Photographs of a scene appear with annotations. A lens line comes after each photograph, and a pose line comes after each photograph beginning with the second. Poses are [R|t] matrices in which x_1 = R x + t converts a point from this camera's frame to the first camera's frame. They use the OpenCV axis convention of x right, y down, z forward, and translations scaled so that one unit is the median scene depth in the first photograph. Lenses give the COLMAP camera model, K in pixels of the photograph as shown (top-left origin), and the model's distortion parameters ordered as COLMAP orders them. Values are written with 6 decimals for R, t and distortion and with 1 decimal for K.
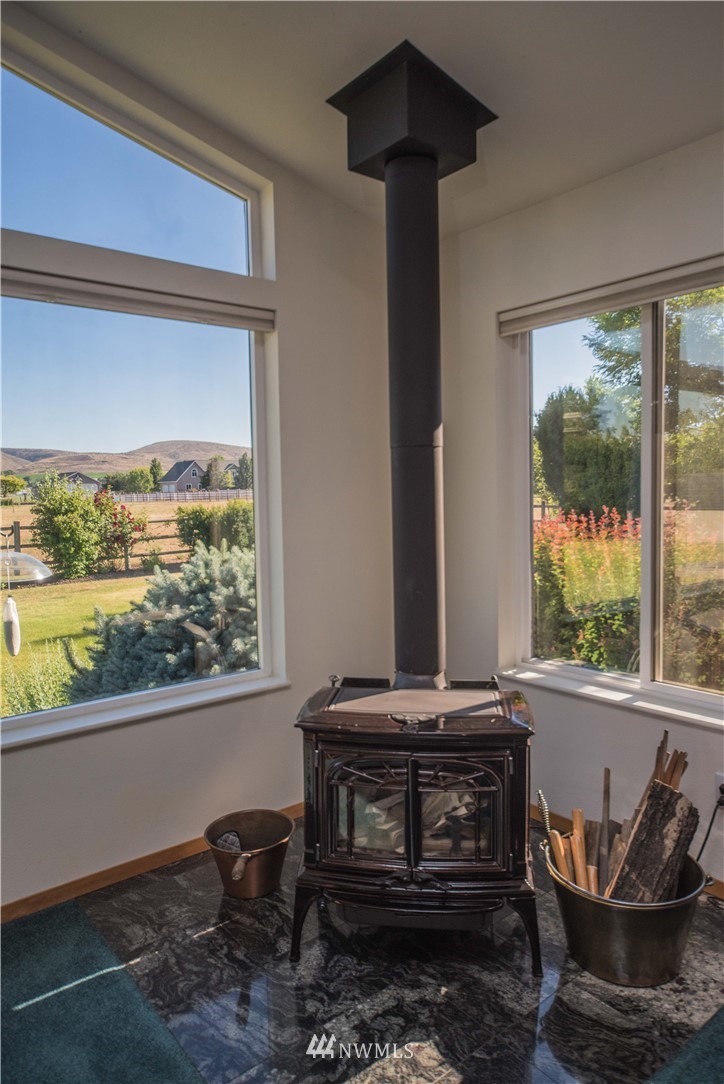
lens RADIAL K [[706.9, 0, 366.4], [0, 706.9, 539.1], [0, 0, 1]] dist [-0.004824, 0.000035]
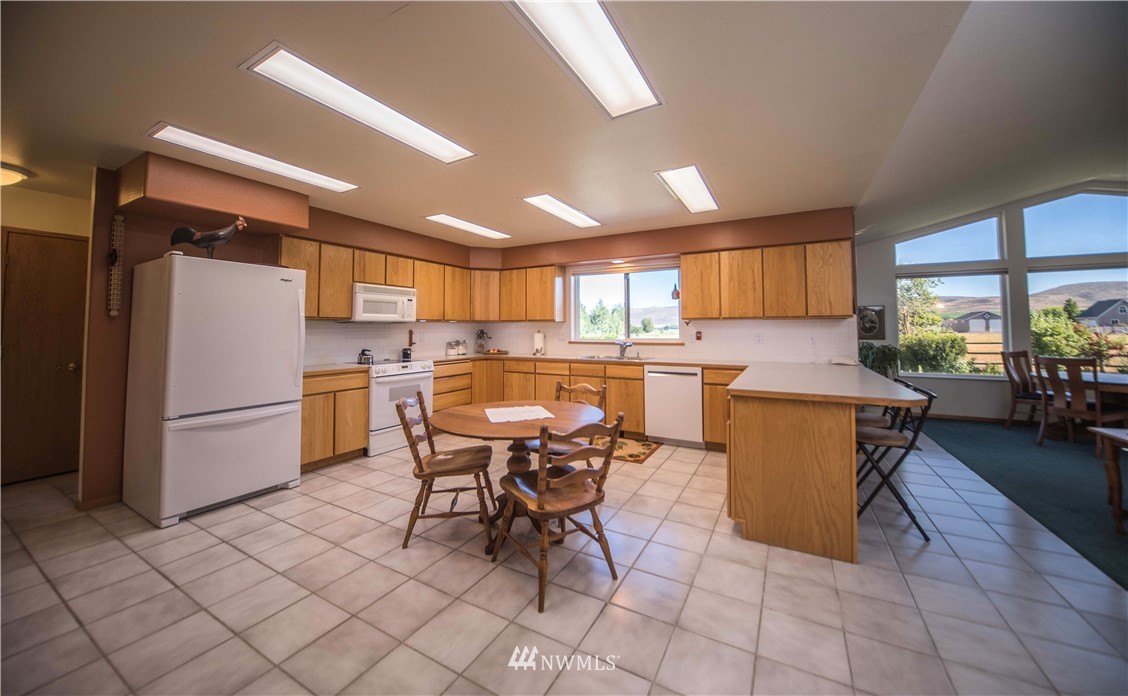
lens RADIAL K [[410.7, 0, 557.4], [0, 410.7, 308.0], [0, 0, 1]] dist [-0.008491, 0.000950]
pose [[0.393385, -0.027214, -0.918971, 0.044863], [-0.071451, 0.995634, -0.060070, 0.191404], [0.916593, 0.089292, 0.389723, -2.271636]]
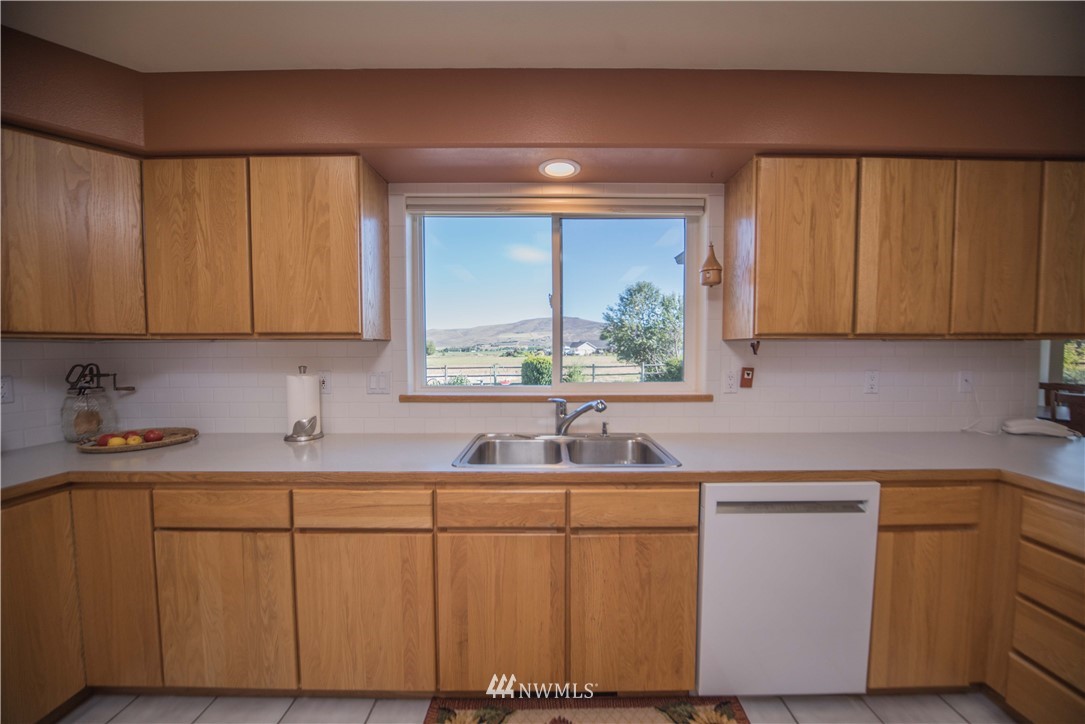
lens RADIAL K [[376.5, 0, 533.3], [0, 376.5, 368.7], [0, 0, 1]] dist [-0.017260, 0.000326]
pose [[0.783989, 0.048755, -0.618858, -1.196575], [-0.058527, 0.998276, 0.004503, 0.165919], [0.618010, 0.032690, 0.785490, -1.798826]]
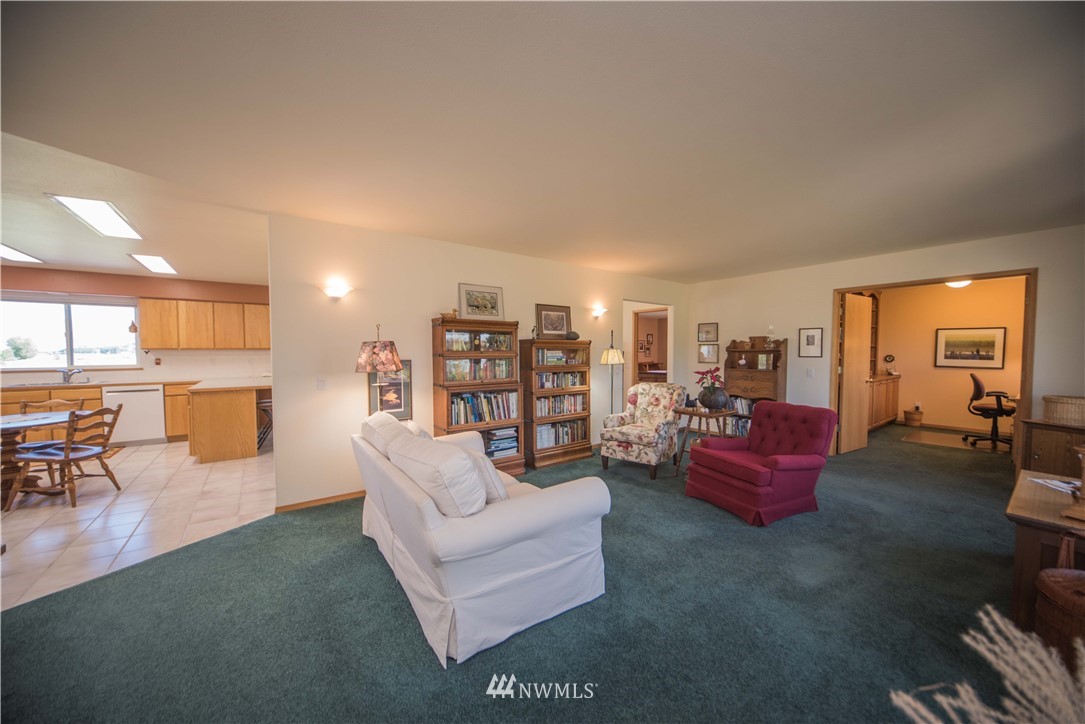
lens RADIAL K [[376.5, 0, 536.7], [0, 376.5, 366.9], [0, 0, 1]] dist [-0.017260, 0.000326]
pose [[0.999810, 0.018153, -0.007068, 0.782414], [-0.018336, 0.999473, -0.026771, 0.207001], [0.006578, 0.026895, 0.999617, -3.057738]]
